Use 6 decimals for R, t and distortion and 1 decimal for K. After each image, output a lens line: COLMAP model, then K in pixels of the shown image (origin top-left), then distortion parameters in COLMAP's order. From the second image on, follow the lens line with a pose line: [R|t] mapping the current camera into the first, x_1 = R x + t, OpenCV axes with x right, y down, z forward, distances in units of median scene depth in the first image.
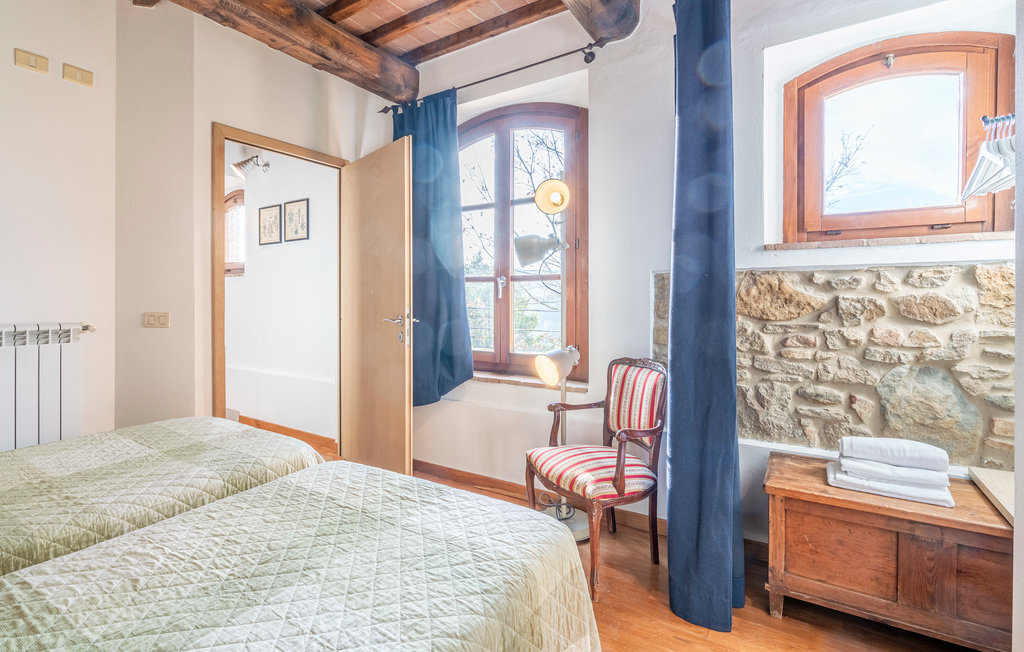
lens RADIAL K [[511.6, 0, 449.7], [0, 511.6, 300.3], [0, 0, 1]] dist [0.013424, 0.001113]
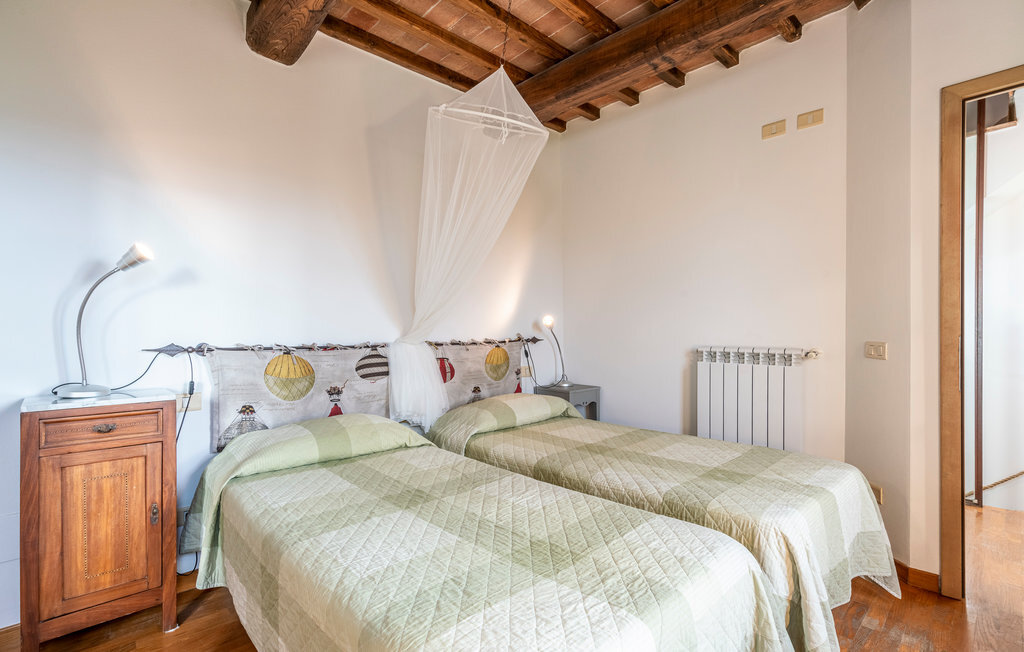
lens RADIAL K [[470.2, 0, 505.3], [0, 470.2, 331.2], [0, 0, 1]] dist [-0.008952, 0.004159]
pose [[-0.186118, 0.010540, -0.982471, 0.409705], [0.002422, 0.999944, 0.010268, -0.005896], [0.982524, -0.000469, -0.186133, 0.614343]]
